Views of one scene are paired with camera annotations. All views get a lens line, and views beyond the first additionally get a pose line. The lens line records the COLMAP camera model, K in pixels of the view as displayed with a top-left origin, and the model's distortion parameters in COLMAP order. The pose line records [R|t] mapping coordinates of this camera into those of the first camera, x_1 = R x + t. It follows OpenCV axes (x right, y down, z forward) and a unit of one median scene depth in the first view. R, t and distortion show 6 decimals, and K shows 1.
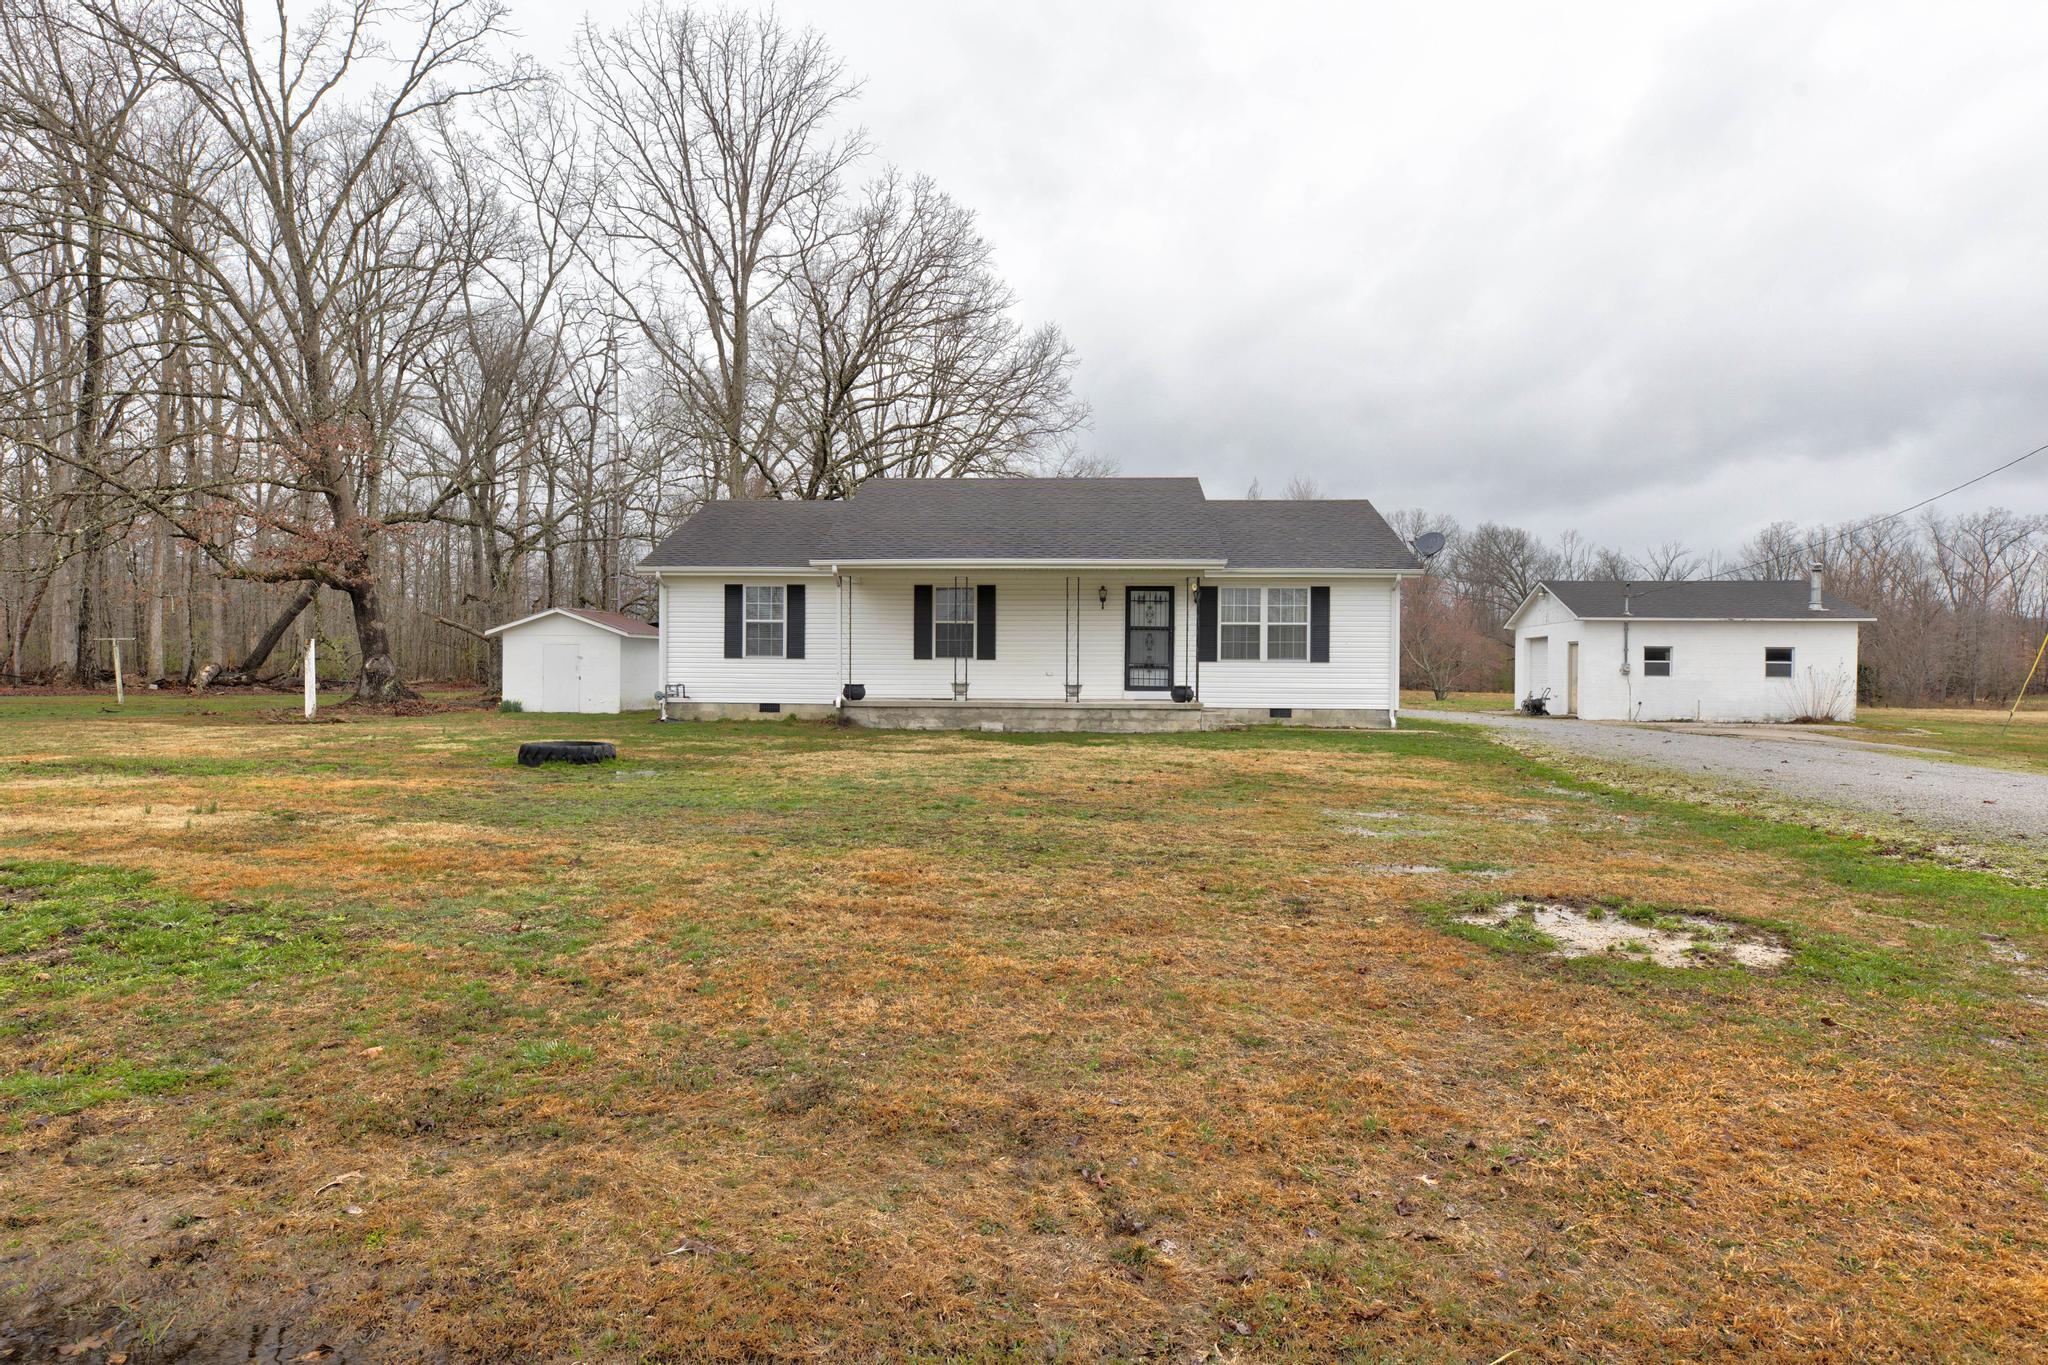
lens RADIAL K [[1151.5, 0, 1021.4], [0, 1151.5, 660.0], [0, 0, 1]] dist [0.004687, 0.001448]
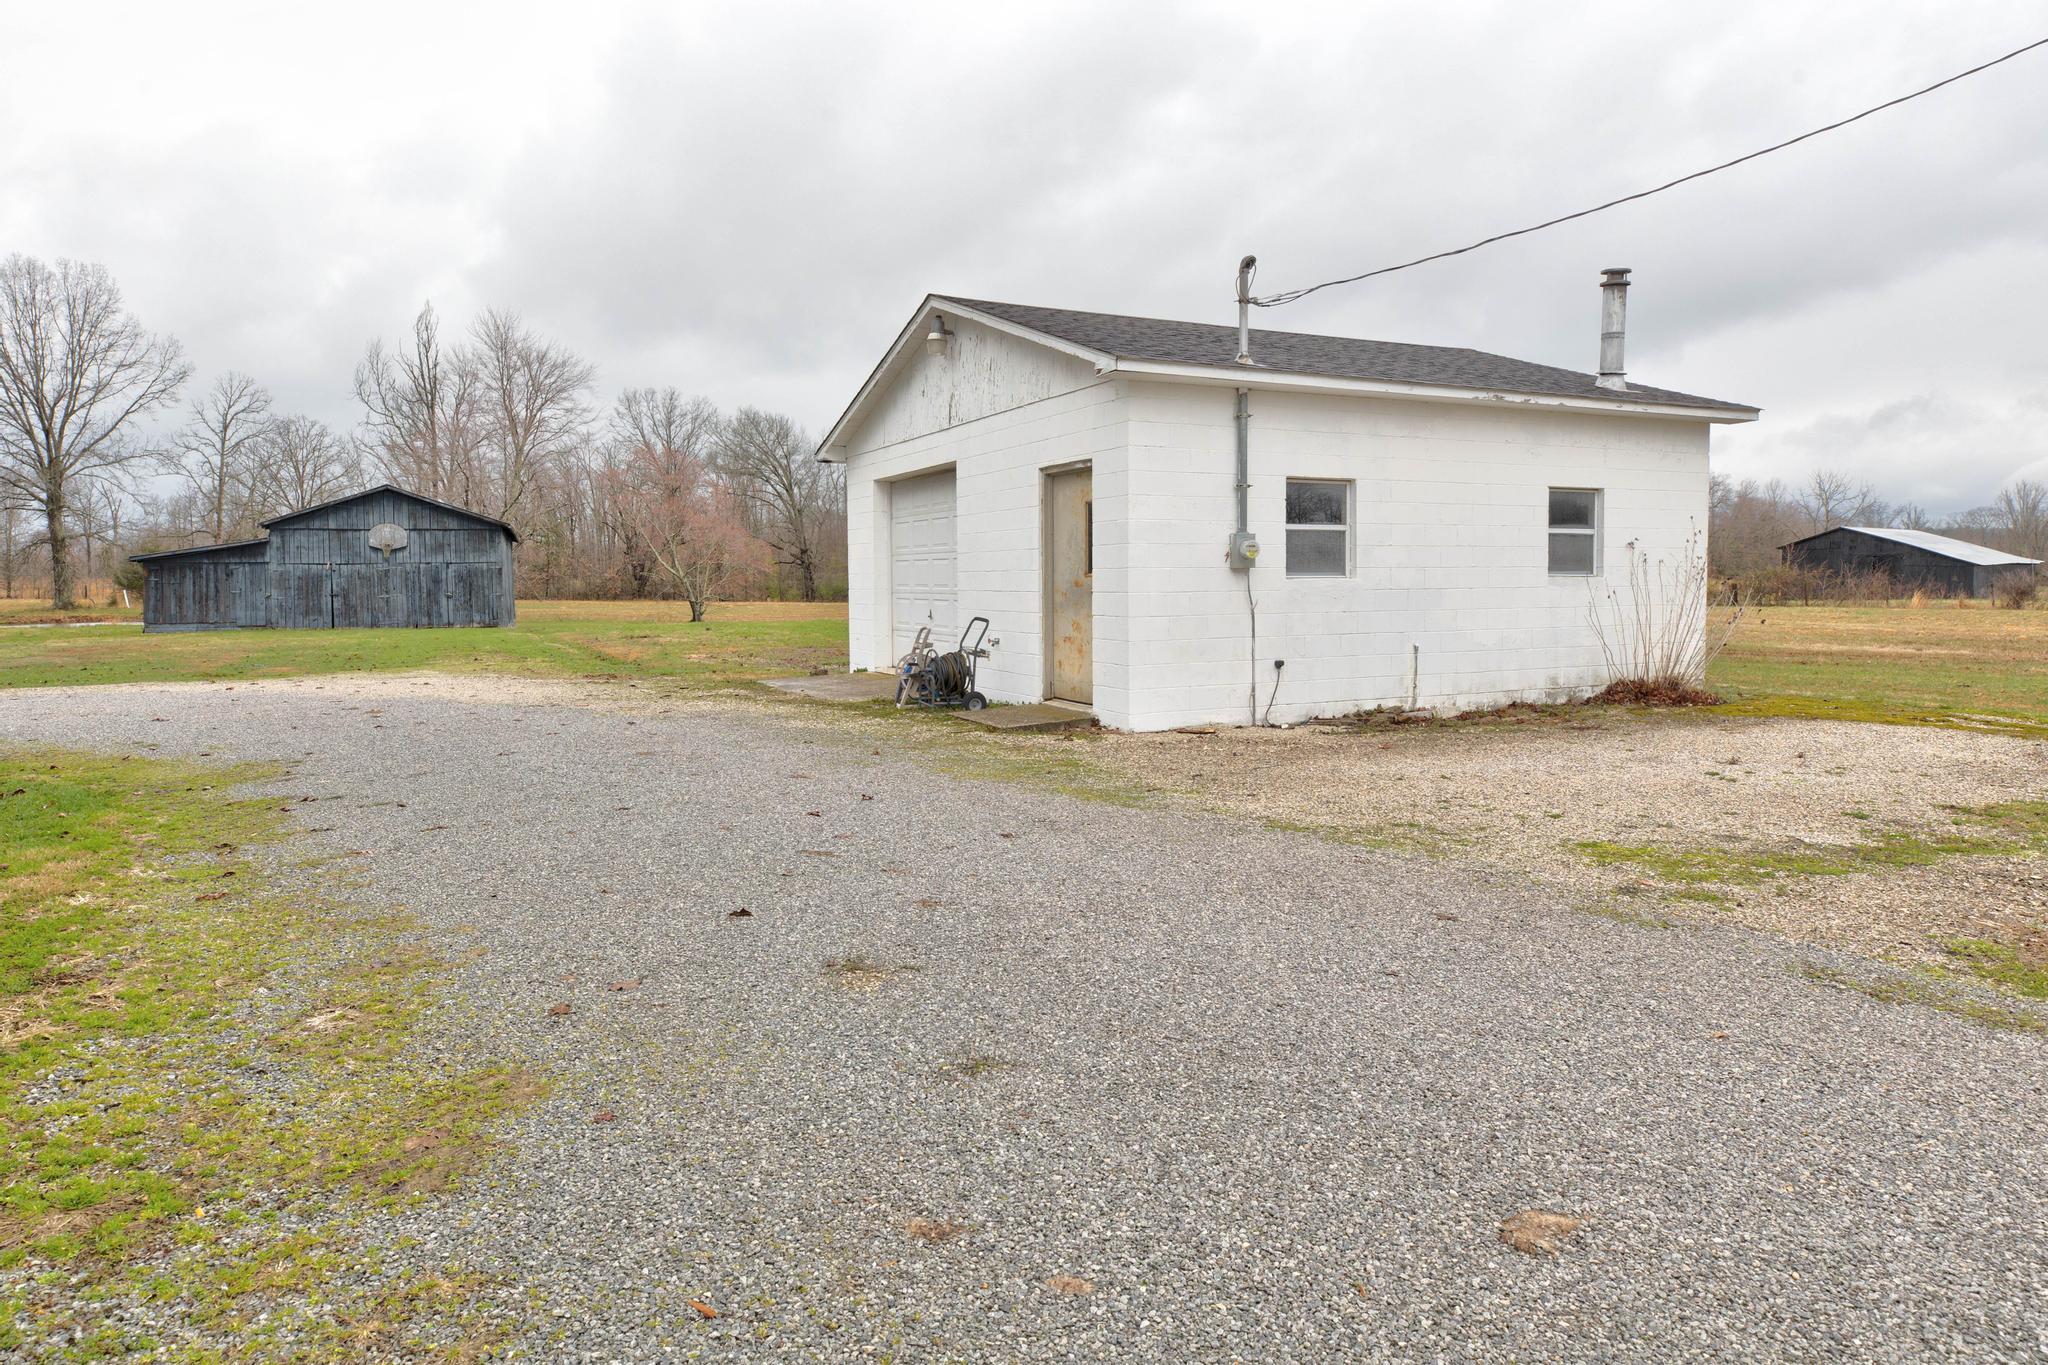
lens RADIAL K [[1151.5, 0, 1021.4], [0, 1151.5, 660.0], [0, 0, 1]] dist [0.004687, 0.001448]
pose [[0.815859, -0.054937, 0.575636, 0.293783], [0.010209, 0.996690, 0.080651, 0.010612], [-0.578161, -0.059923, 0.813719, 0.762378]]
